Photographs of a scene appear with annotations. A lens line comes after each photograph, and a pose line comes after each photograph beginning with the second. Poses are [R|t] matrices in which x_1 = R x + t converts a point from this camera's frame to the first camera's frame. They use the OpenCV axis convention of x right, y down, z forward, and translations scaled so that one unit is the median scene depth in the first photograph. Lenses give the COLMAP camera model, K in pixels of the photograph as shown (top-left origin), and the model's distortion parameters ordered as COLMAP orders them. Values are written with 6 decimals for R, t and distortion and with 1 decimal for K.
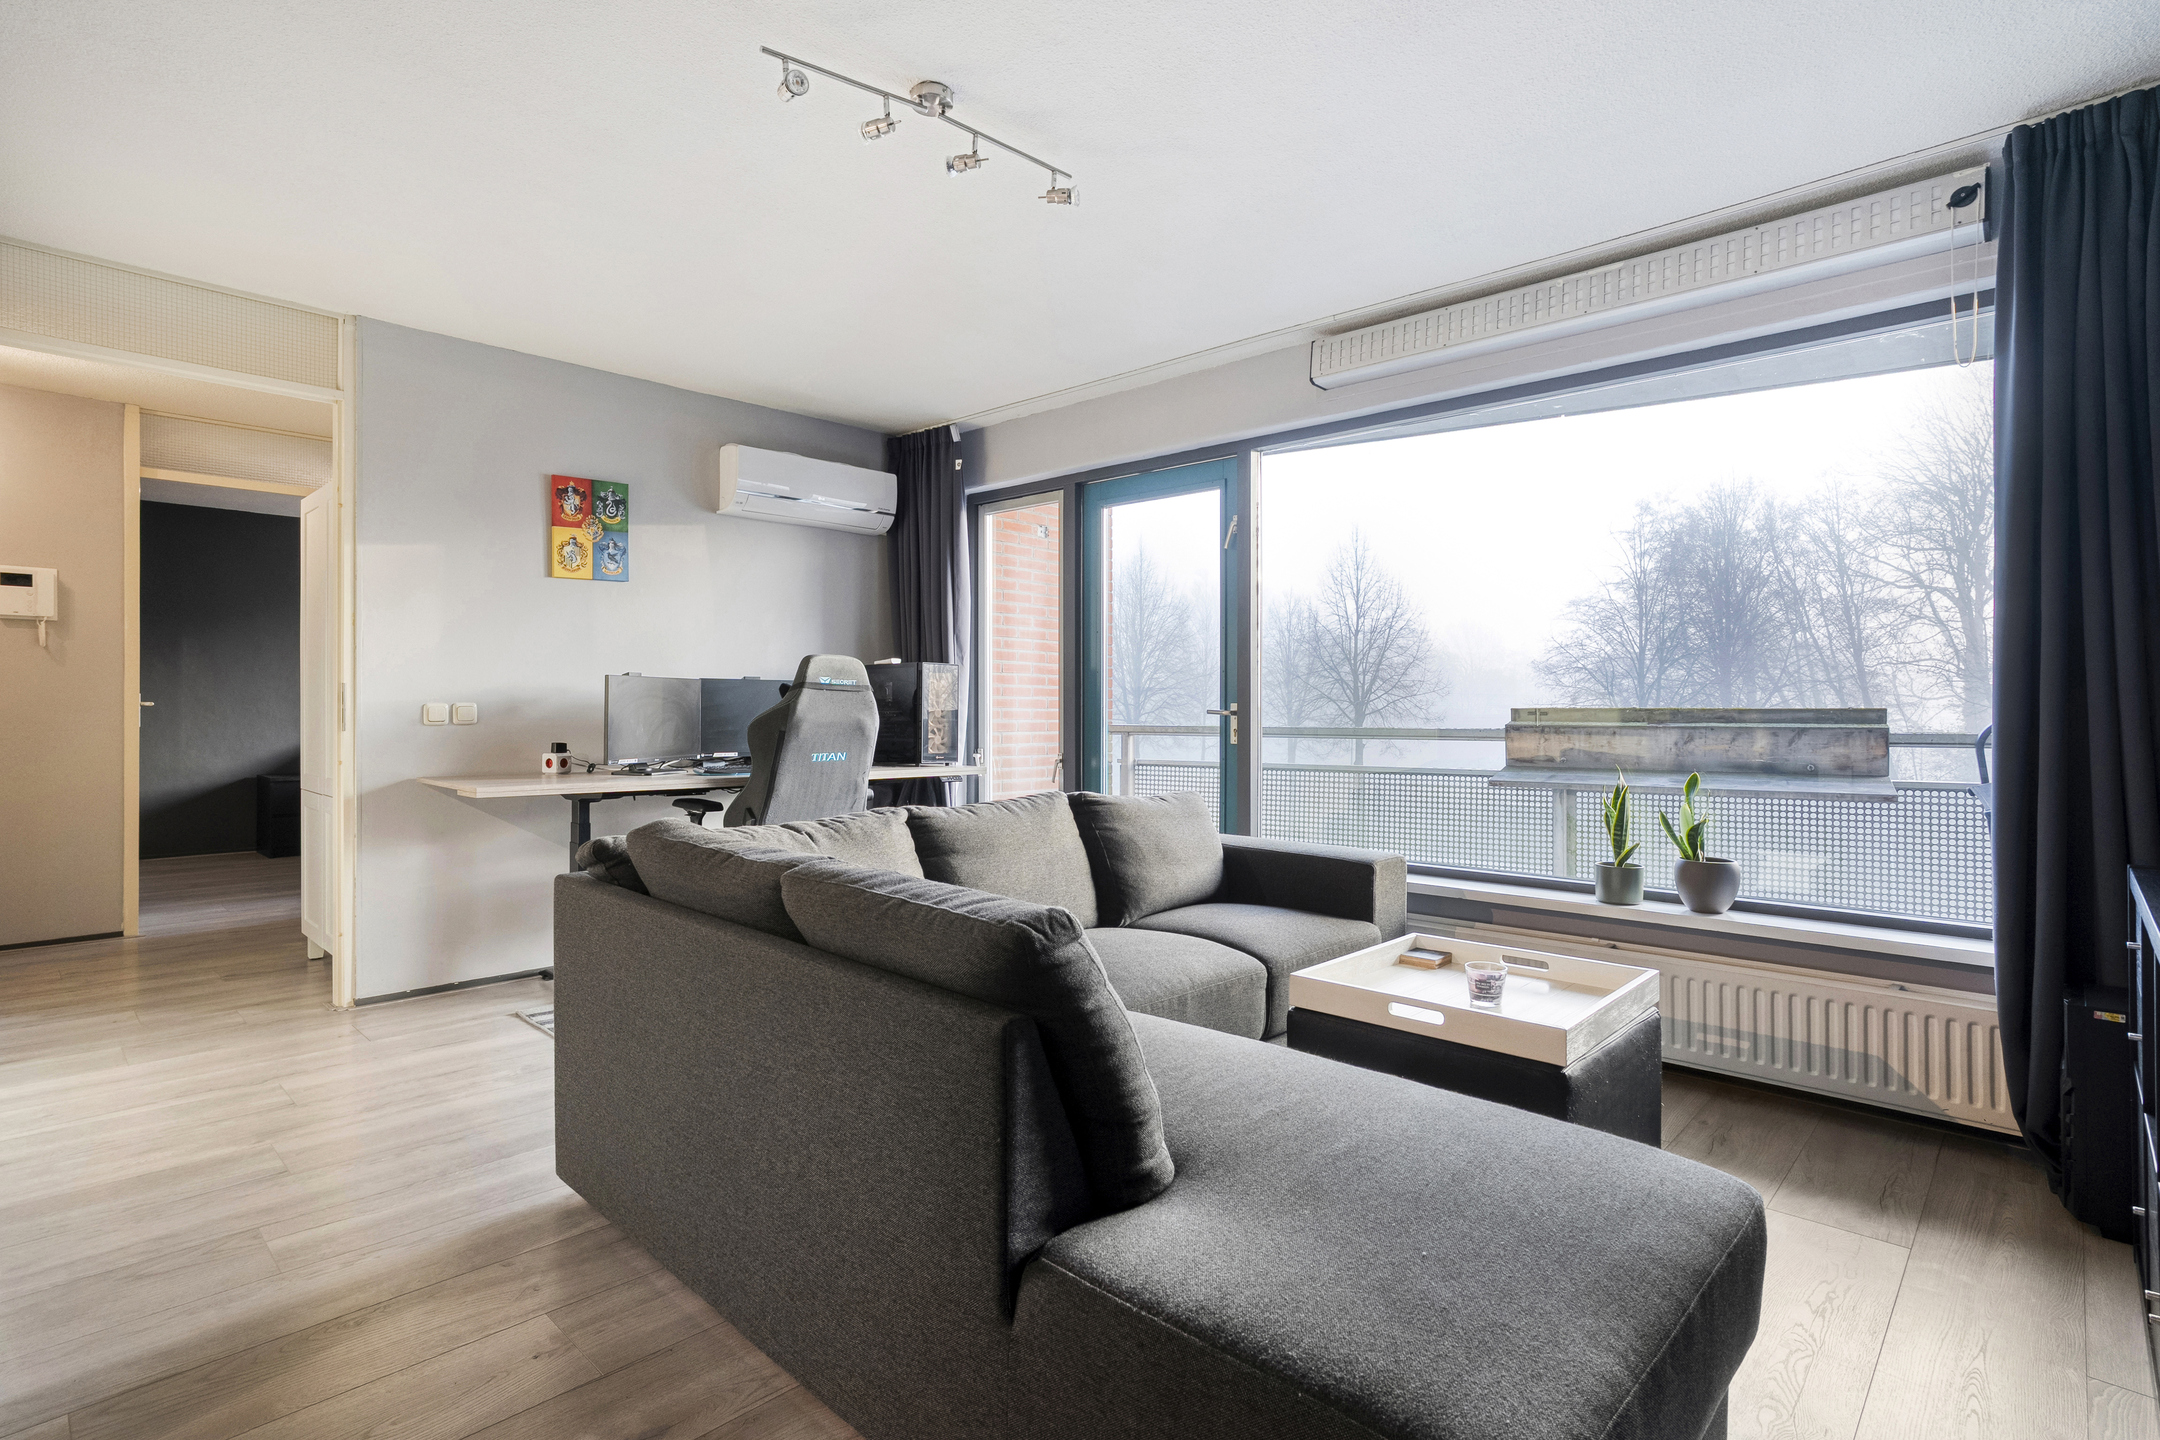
lens RADIAL K [[1055.5, 0, 1088.1], [0, 1055.5, 726.8], [0, 0, 1]] dist [-0.069258, 0.044997]
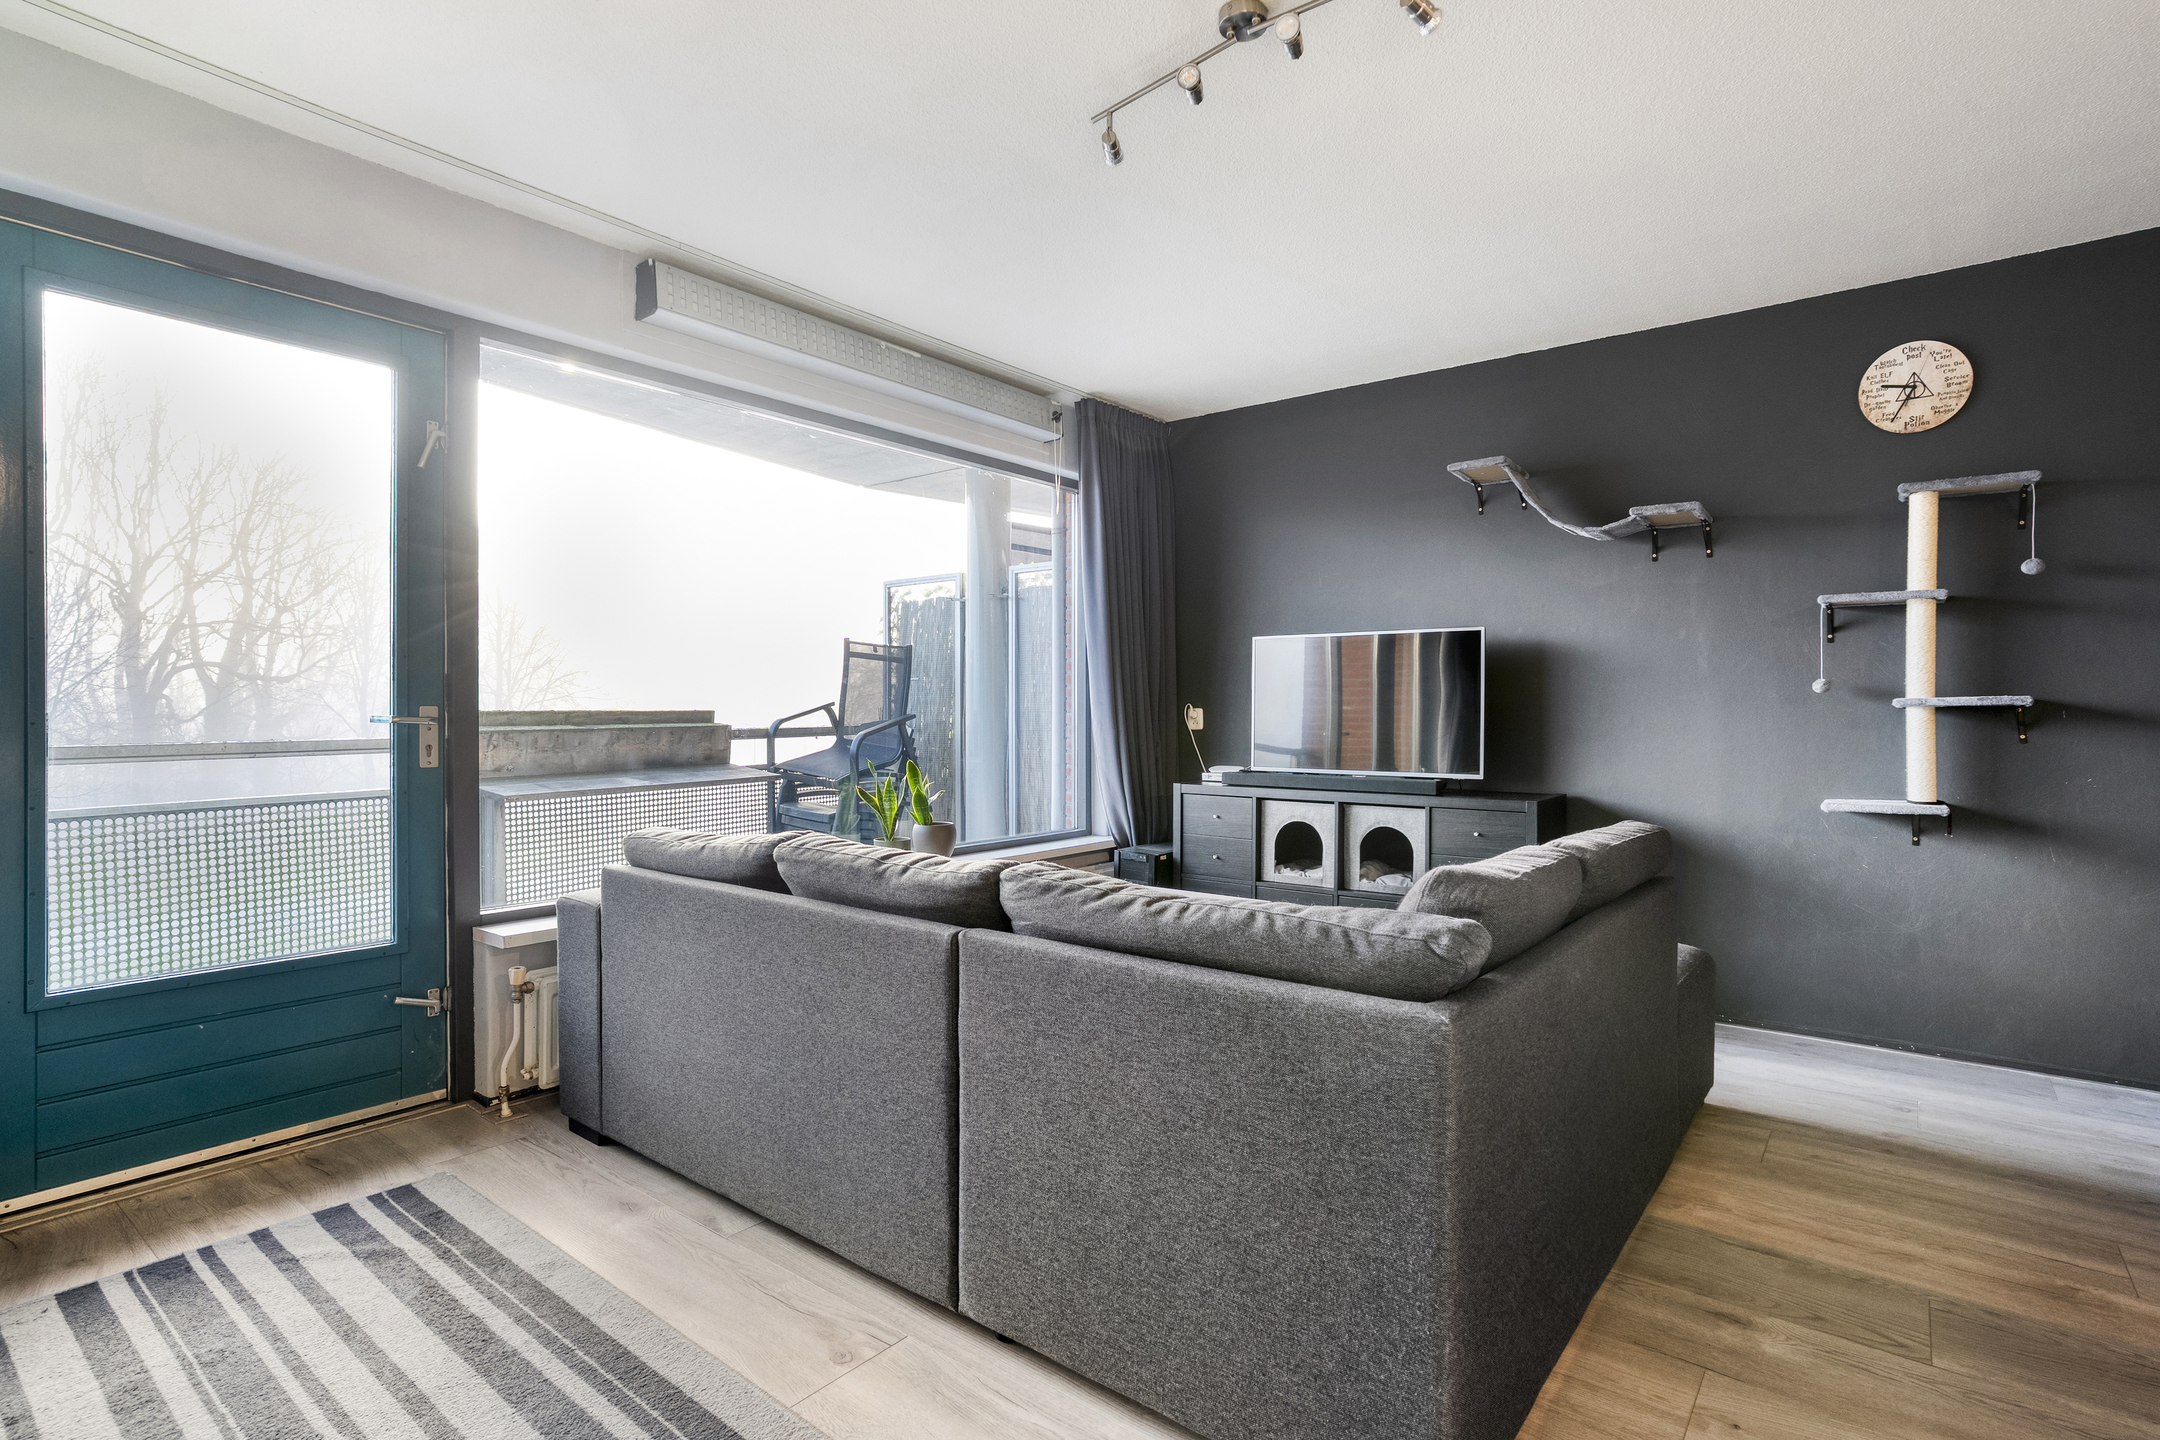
lens RADIAL K [[1055.5, 0, 1088.1], [0, 1055.5, 726.8], [0, 0, 1]] dist [-0.069258, 0.044997]
pose [[-0.084330, -0.017936, 0.996276, -0.565379], [0.019834, 0.999610, 0.019675, -0.014128], [-0.996240, 0.021420, -0.083942, 0.670356]]
